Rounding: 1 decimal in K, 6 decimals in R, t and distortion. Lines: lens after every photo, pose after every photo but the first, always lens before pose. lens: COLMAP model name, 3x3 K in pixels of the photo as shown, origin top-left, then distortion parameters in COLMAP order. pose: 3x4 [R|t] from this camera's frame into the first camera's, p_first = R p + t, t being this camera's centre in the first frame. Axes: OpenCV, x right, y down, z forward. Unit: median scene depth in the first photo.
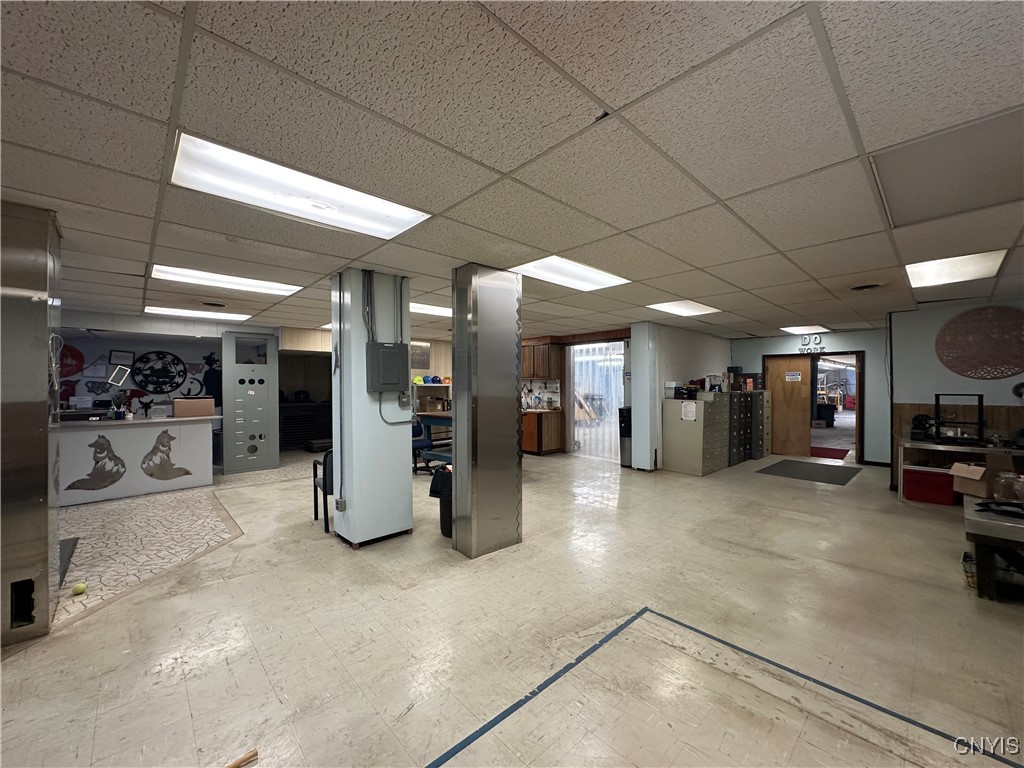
lens RADIAL K [[407.3, 0, 509.4], [0, 407.3, 387.4], [0, 0, 1]] dist [-0.003616, 0.001359]
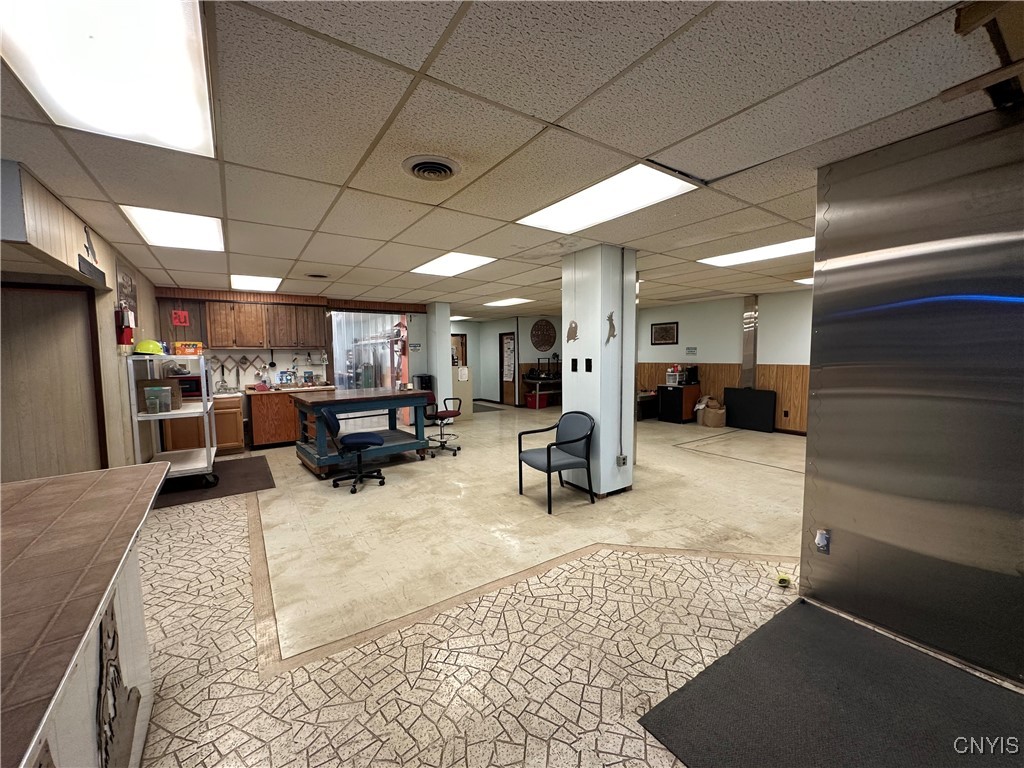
lens RADIAL K [[407.3, 0, 513.5], [0, 407.3, 383.8], [0, 0, 1]] dist [-0.003616, 0.001359]
pose [[0.150130, -0.072487, 0.986005, -0.846085], [0.016027, 0.997356, 0.070881, -0.002797], [-0.988536, 0.005162, 0.150895, 0.614815]]
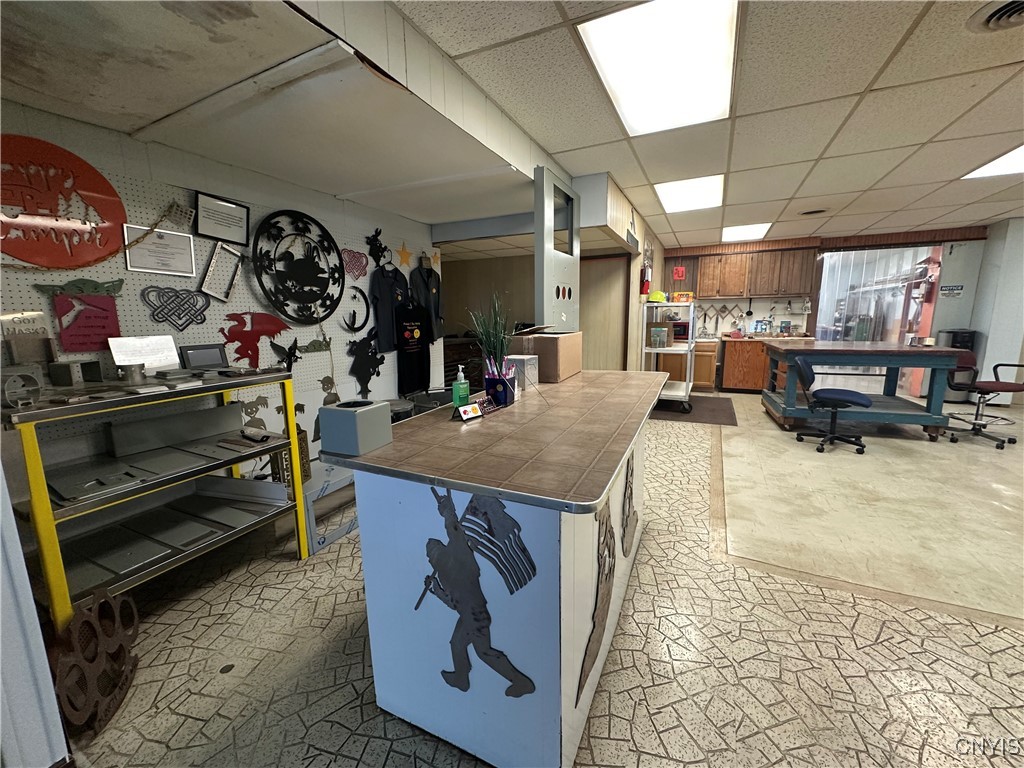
lens RADIAL K [[407.3, 0, 510.1], [0, 407.3, 383.0], [0, 0, 1]] dist [-0.003616, 0.001359]
pose [[0.934689, -0.069832, 0.348541, -0.877529], [0.013519, 0.986787, 0.161455, 0.011439], [-0.355210, -0.146198, 0.923283, 0.594349]]
